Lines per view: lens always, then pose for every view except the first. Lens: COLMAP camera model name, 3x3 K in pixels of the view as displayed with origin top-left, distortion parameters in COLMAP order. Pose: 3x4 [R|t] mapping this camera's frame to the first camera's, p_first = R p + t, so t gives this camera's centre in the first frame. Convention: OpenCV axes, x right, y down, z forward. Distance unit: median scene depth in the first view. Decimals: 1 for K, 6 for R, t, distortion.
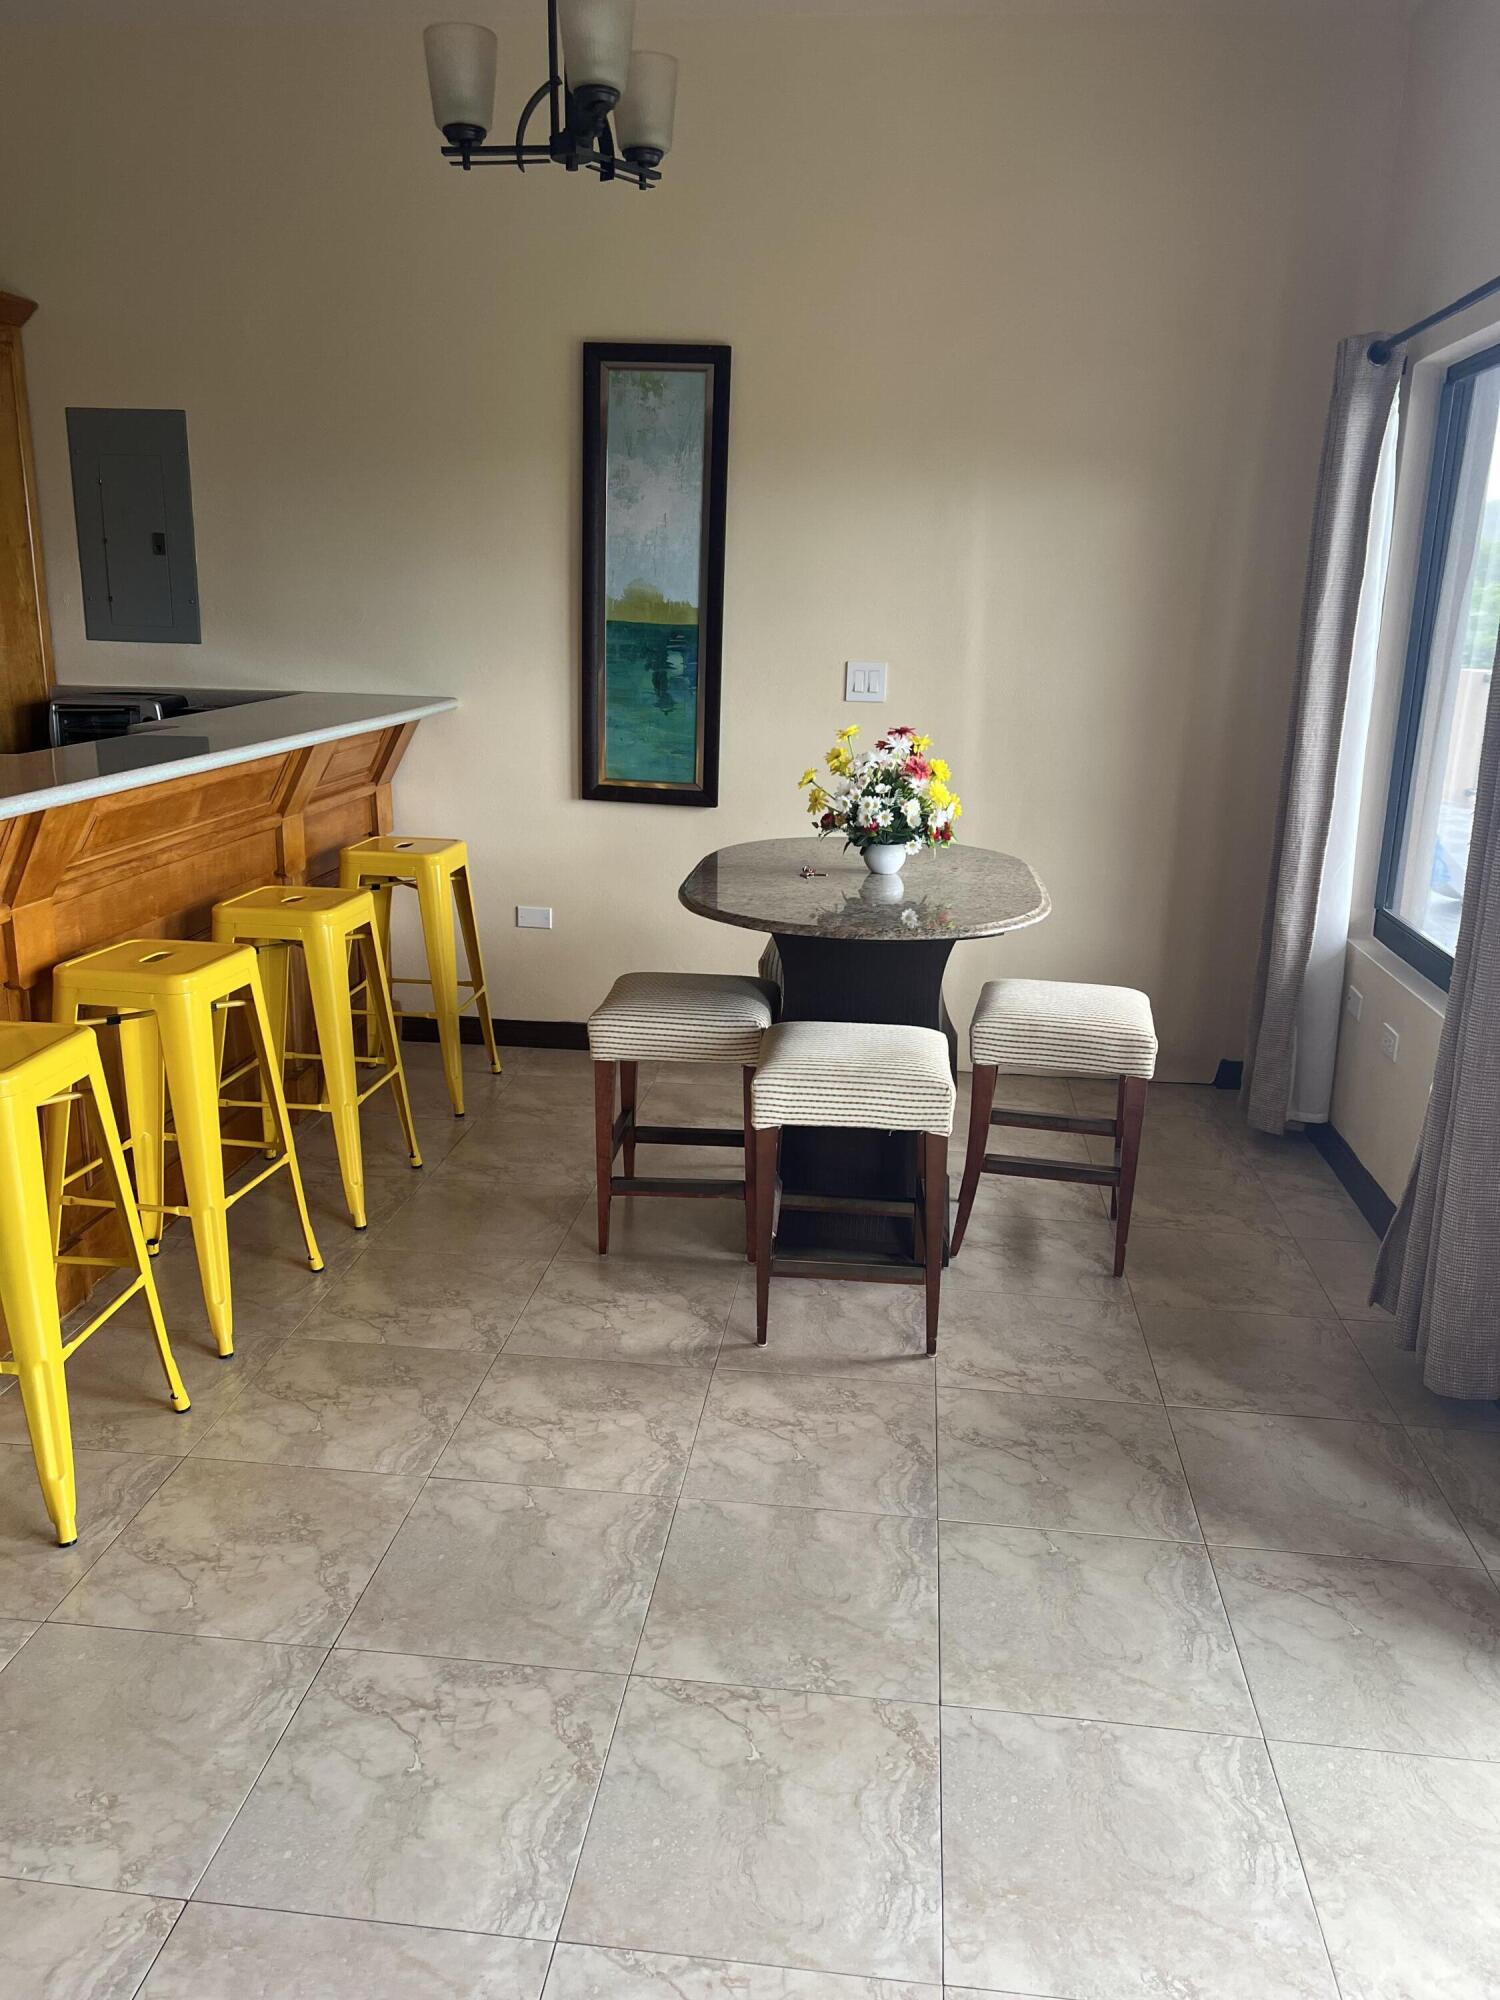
lens RADIAL K [[1500.1, 0, 748.2], [0, 1500.1, 1003.3], [0, 0, 1]] dist [0.002515, 0.002596]
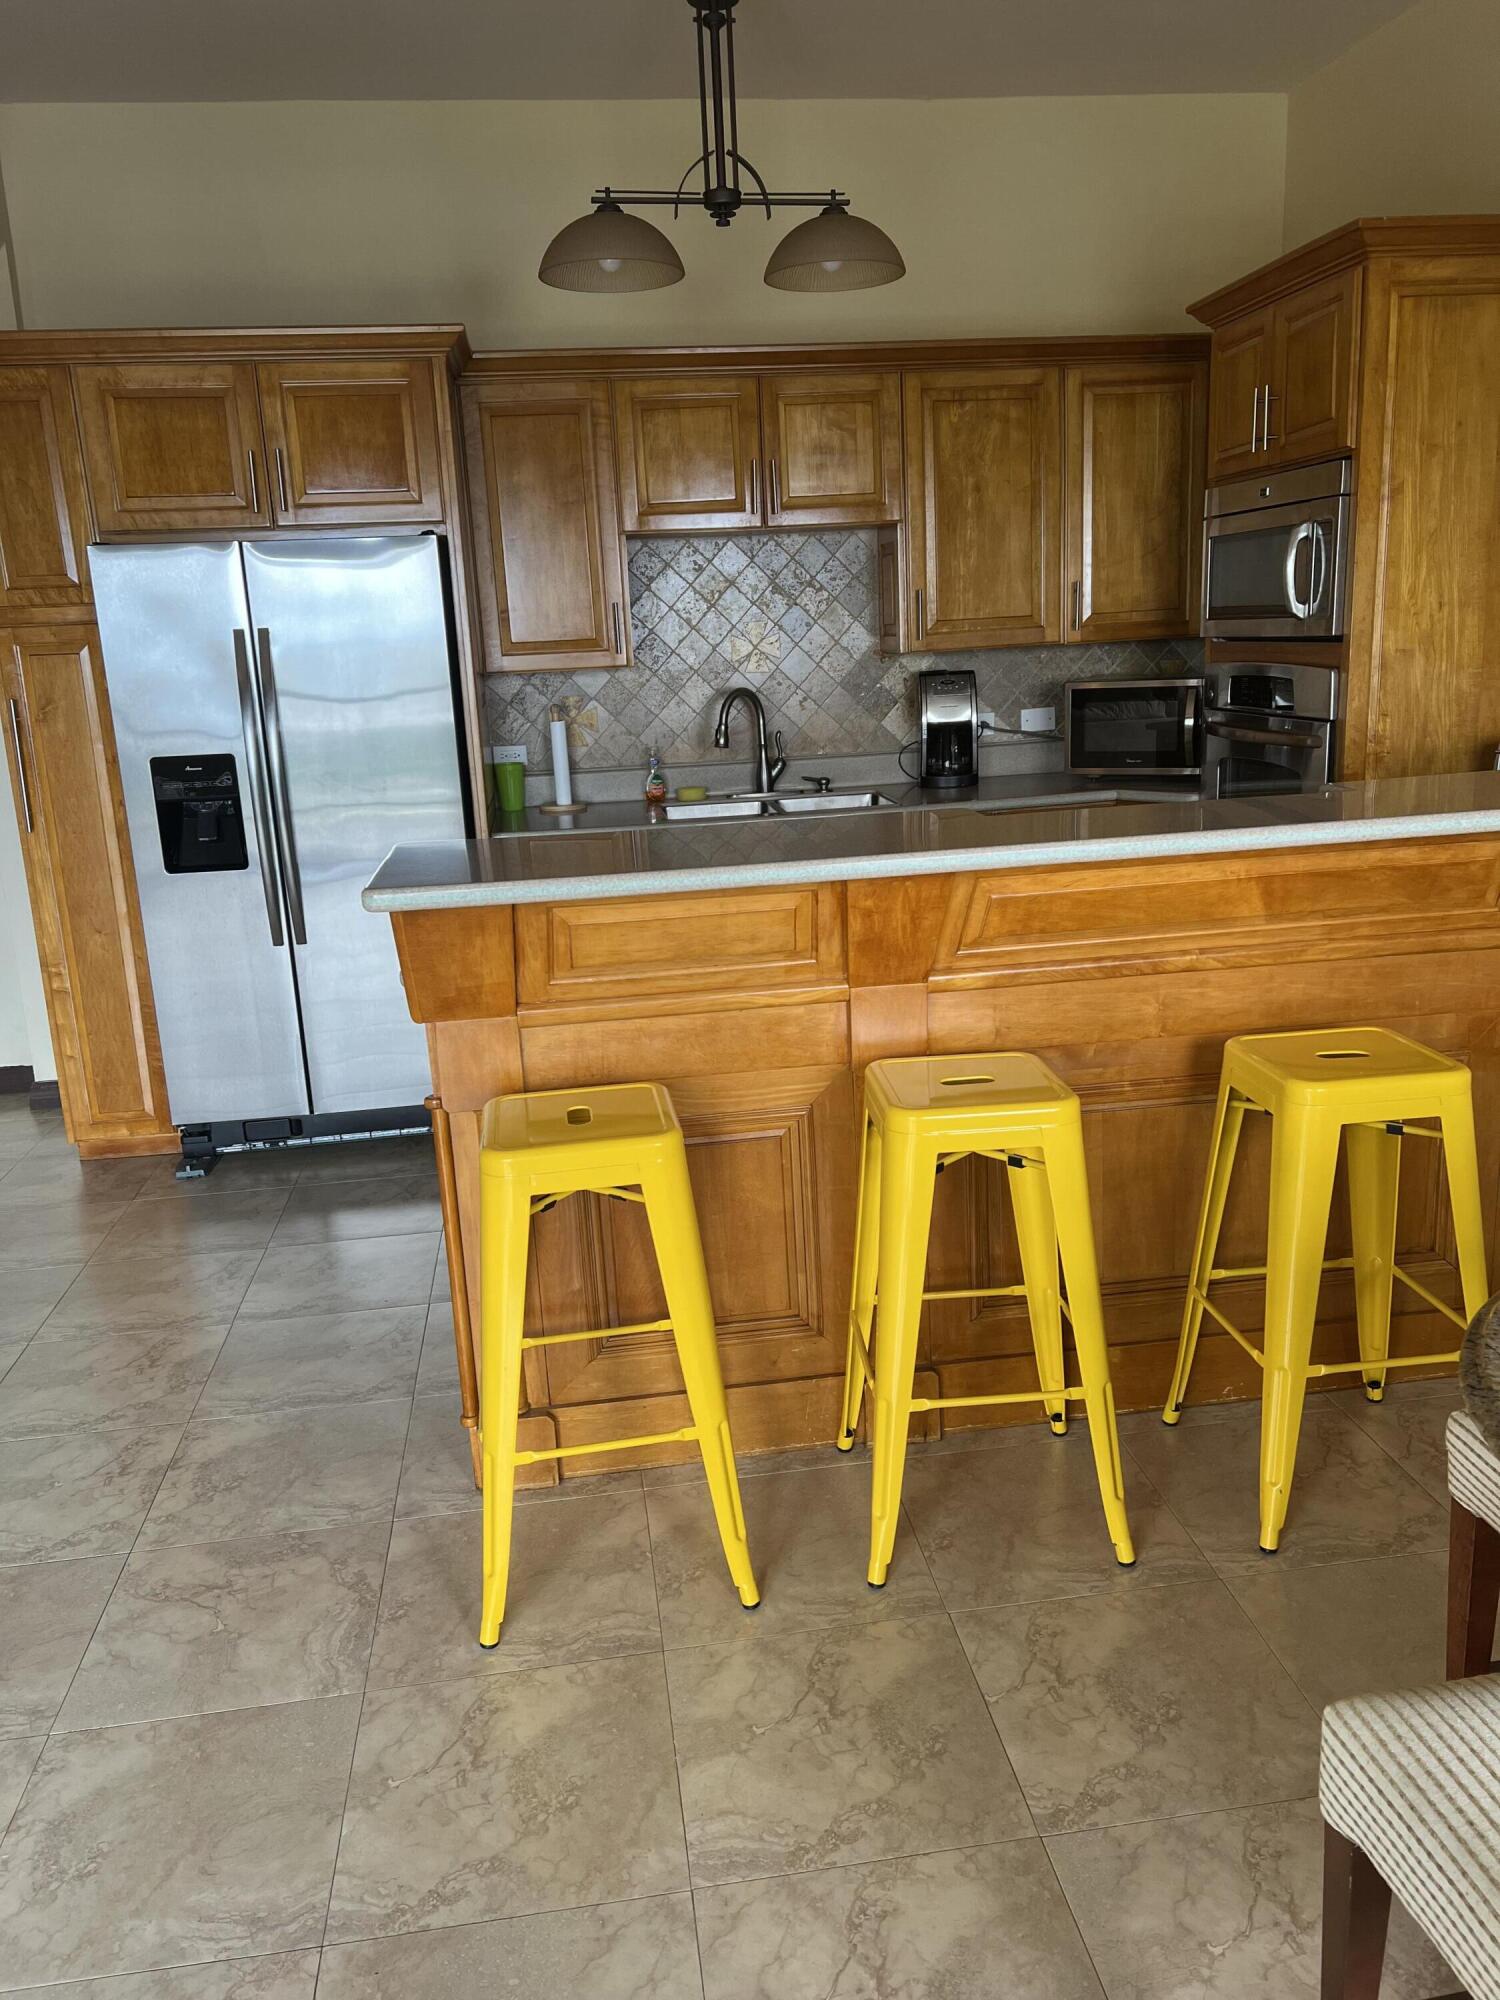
lens RADIAL K [[1500.1, 0, 745.4], [0, 1500.1, 998.5], [0, 0, 1]] dist [0.002515, 0.002596]
pose [[0.250268, 0.212008, -0.944679, 0.324110], [-0.208843, 0.964581, 0.161147, -0.179645], [0.945384, 0.156960, 0.285681, 0.669268]]
